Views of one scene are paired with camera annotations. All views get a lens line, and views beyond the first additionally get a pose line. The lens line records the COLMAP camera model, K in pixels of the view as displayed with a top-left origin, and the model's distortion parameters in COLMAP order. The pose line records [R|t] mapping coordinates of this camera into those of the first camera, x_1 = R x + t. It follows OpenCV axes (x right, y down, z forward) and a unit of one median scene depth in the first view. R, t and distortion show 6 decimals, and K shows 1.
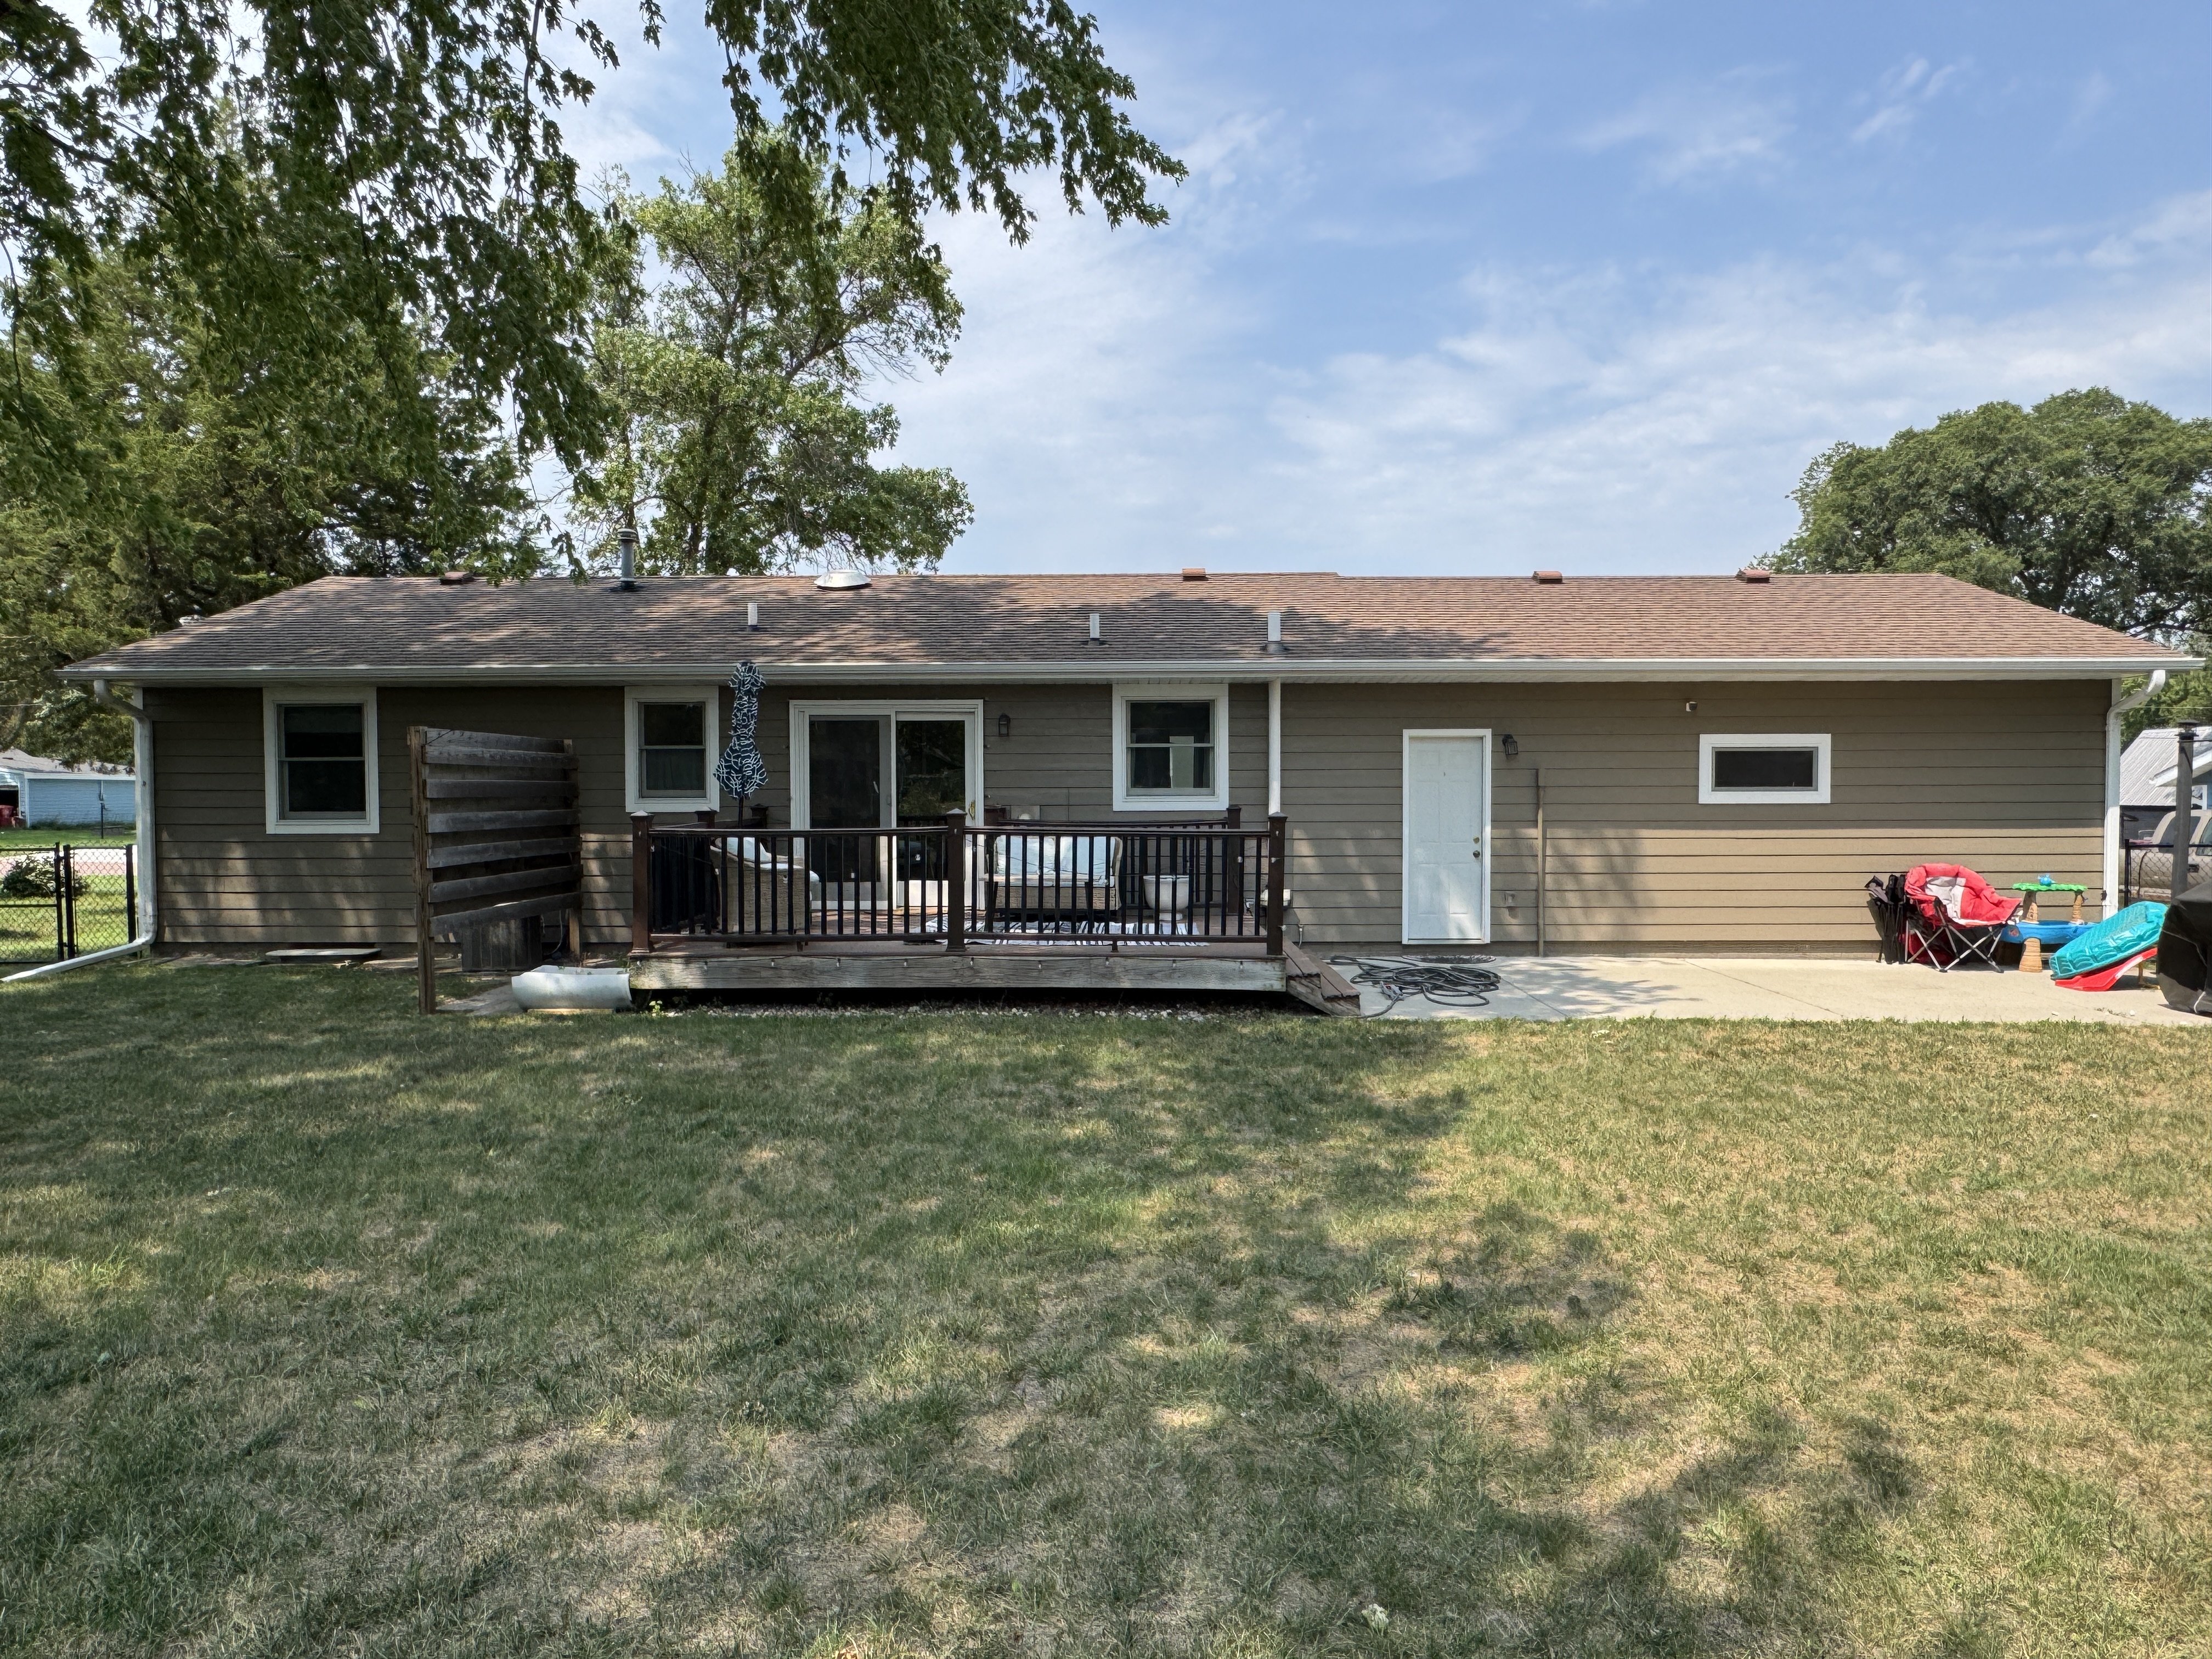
lens RADIAL K [[1480.6, 0, 1104.7], [0, 1480.6, 833.7], [0, 0, 1]] dist [0.000193, 0.000208]
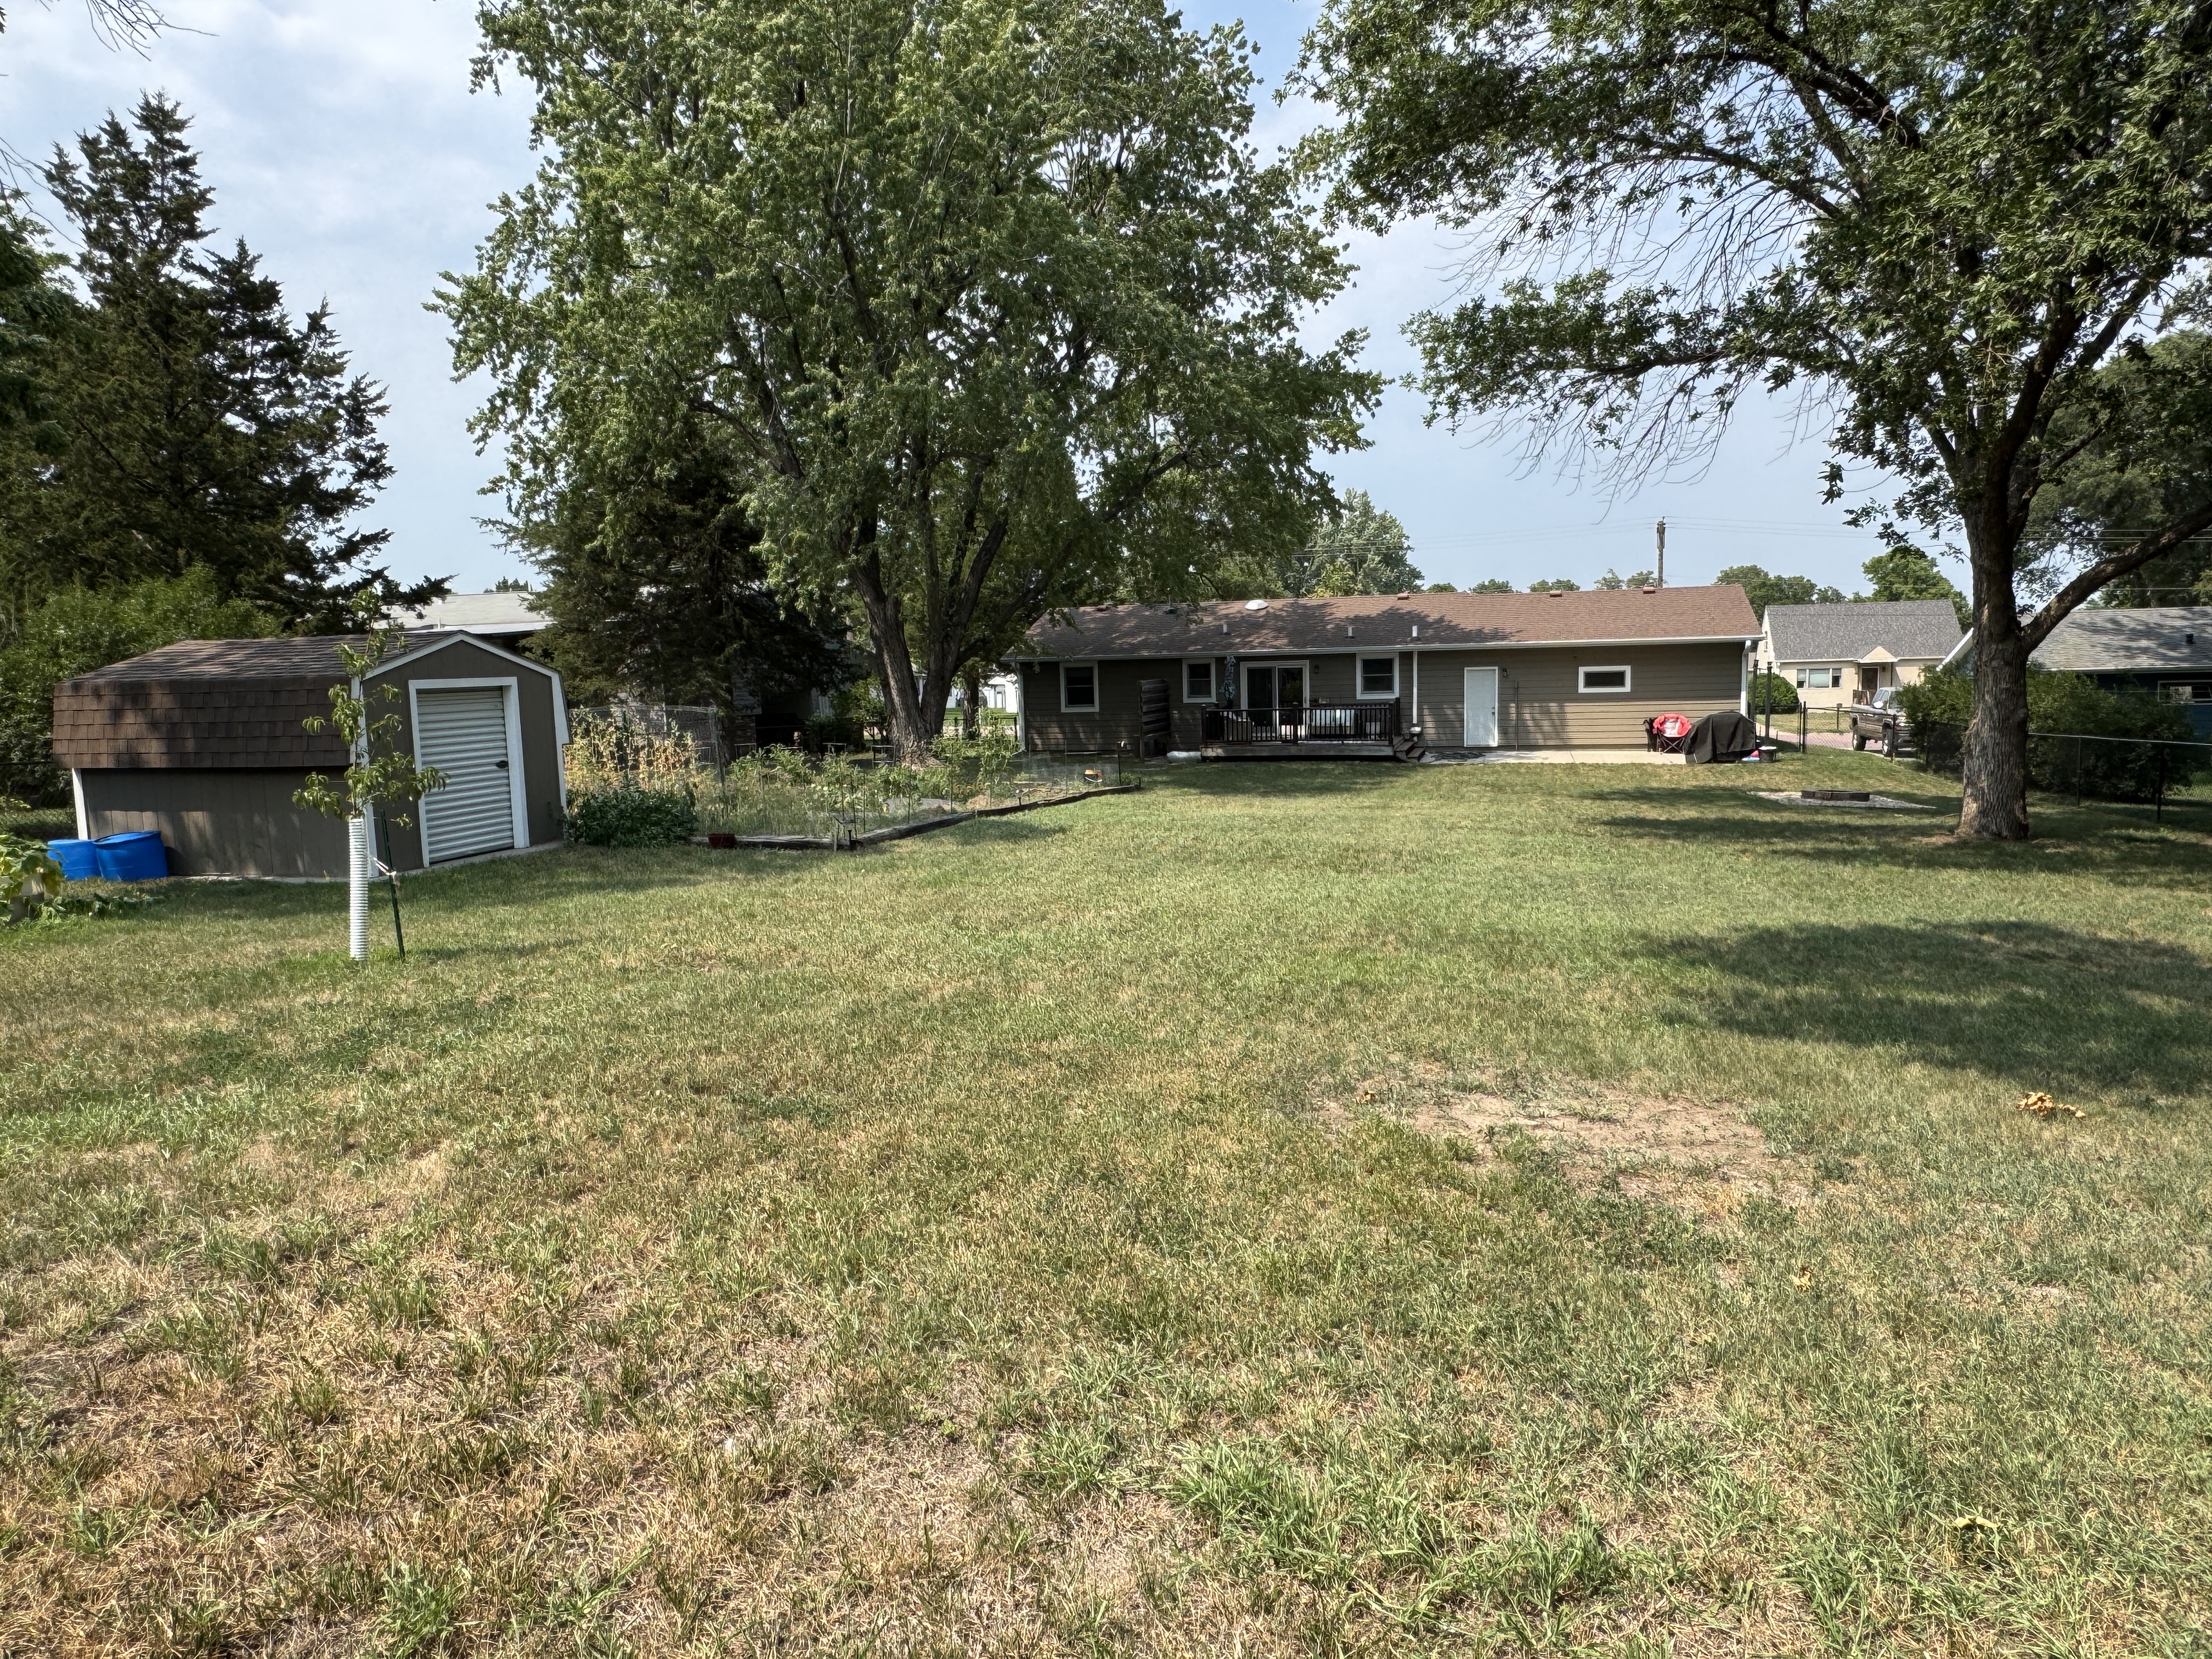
lens RADIAL K [[1480.6, 0, 1103.8], [0, 1480.6, 830.8], [0, 0, 1]] dist [0.000193, 0.000208]
pose [[0.967767, 0.004642, -0.251806, 0.246971], [0.018828, 0.995699, 0.090718, -0.031365], [0.251144, -0.092535, 0.963517, -1.817369]]
